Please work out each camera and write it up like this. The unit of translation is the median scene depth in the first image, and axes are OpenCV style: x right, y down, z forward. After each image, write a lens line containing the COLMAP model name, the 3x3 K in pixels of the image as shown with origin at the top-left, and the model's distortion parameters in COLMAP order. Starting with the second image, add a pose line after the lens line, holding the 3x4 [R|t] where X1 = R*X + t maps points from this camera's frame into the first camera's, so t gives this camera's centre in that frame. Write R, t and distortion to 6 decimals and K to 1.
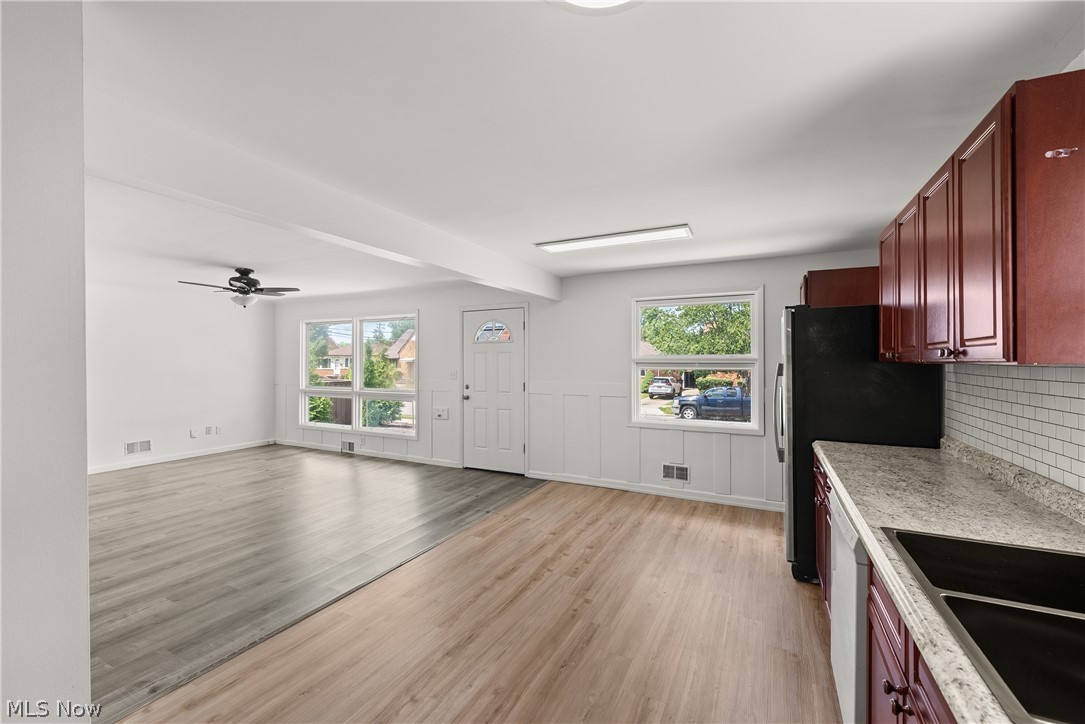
lens RADIAL K [[441.8, 0, 543.1], [0, 441.8, 359.9], [0, 0, 1]] dist [0.002013, -0.000619]
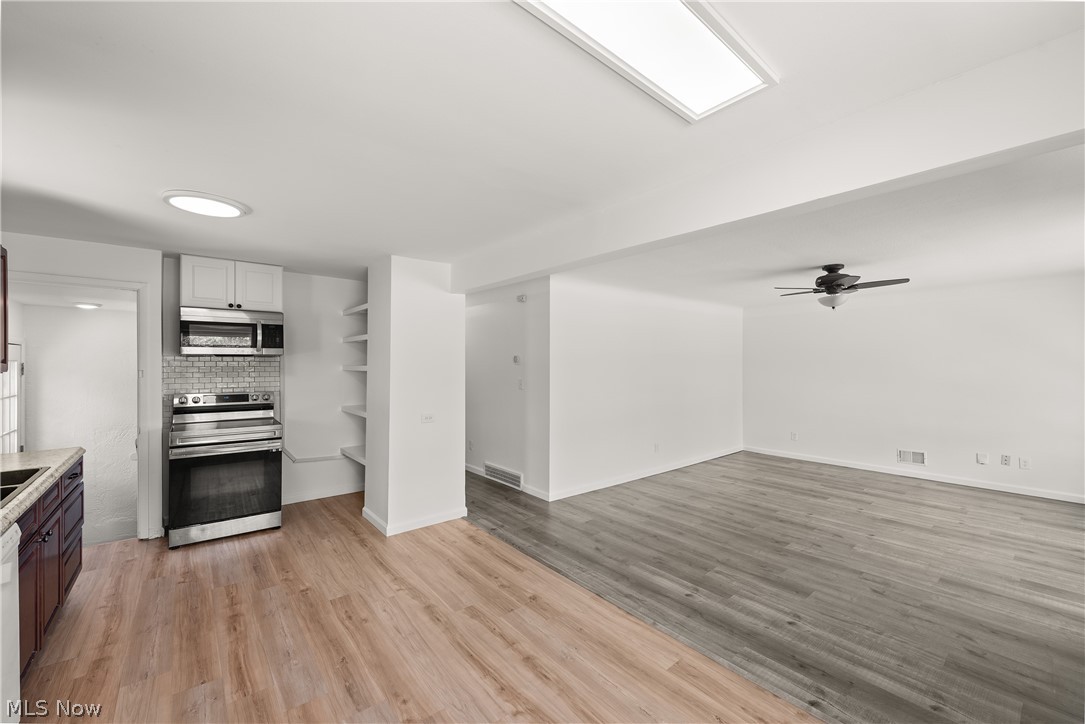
lens RADIAL K [[441.8, 0, 543.1], [0, 441.8, 359.9], [0, 0, 1]] dist [0.002013, -0.000619]
pose [[-0.405302, -0.007320, -0.914154, 0.315466], [0.000256, 0.999967, -0.008120, -0.007128], [0.914183, -0.003525, -0.405286, 0.713452]]
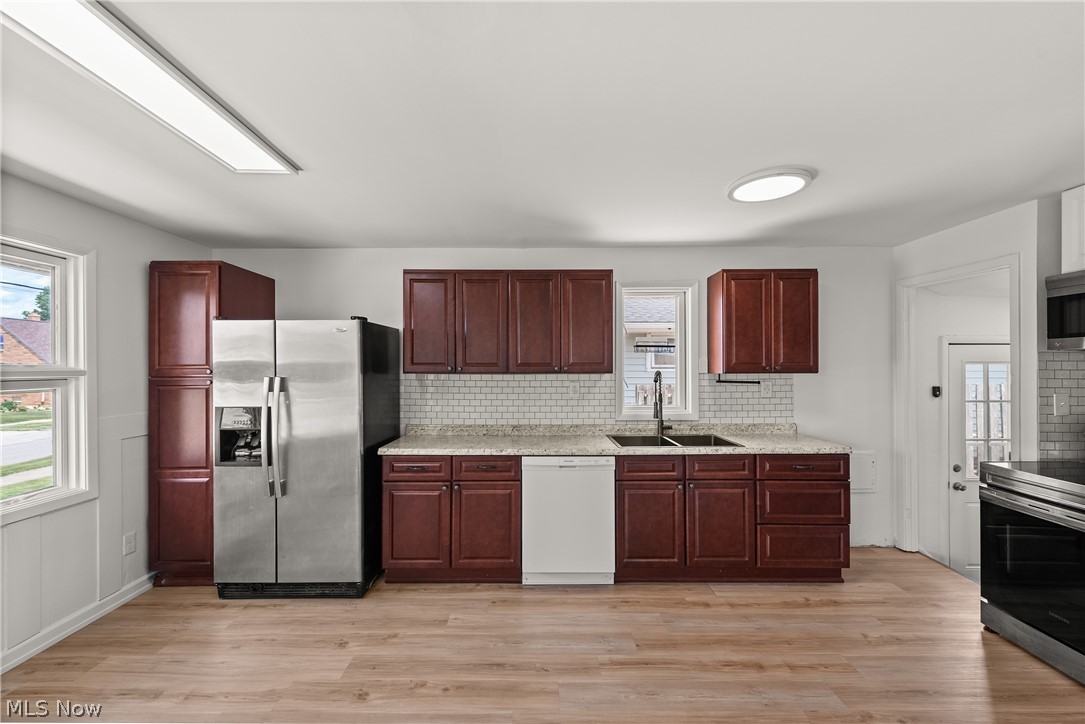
lens RADIAL K [[440.5, 0, 543.4], [0, 440.5, 368.1], [0, 0, 1]] dist [0.003040, 0.000297]
pose [[-0.448188, 0.000862, 0.893939, -0.252584], [0.000361, 1.000000, -0.000783, -0.004434], [-0.893939, -0.000028, -0.448188, 0.569751]]
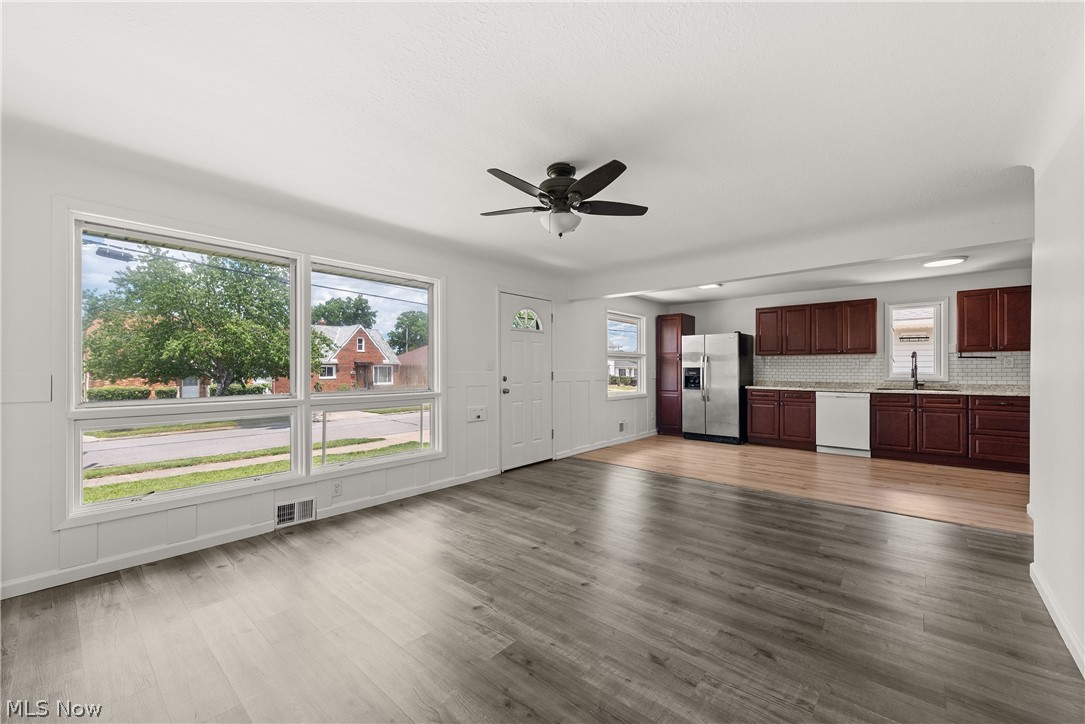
lens RADIAL K [[426.6, 0, 542.5], [0, 426.6, 365.7], [0, 0, 1]] dist [0.012323, -0.004703]
pose [[0.257181, 0.005826, 0.966346, -1.039131], [-0.002672, 0.999982, -0.005317, 0.041968], [-0.966359, -0.001214, 0.257192, 0.759507]]
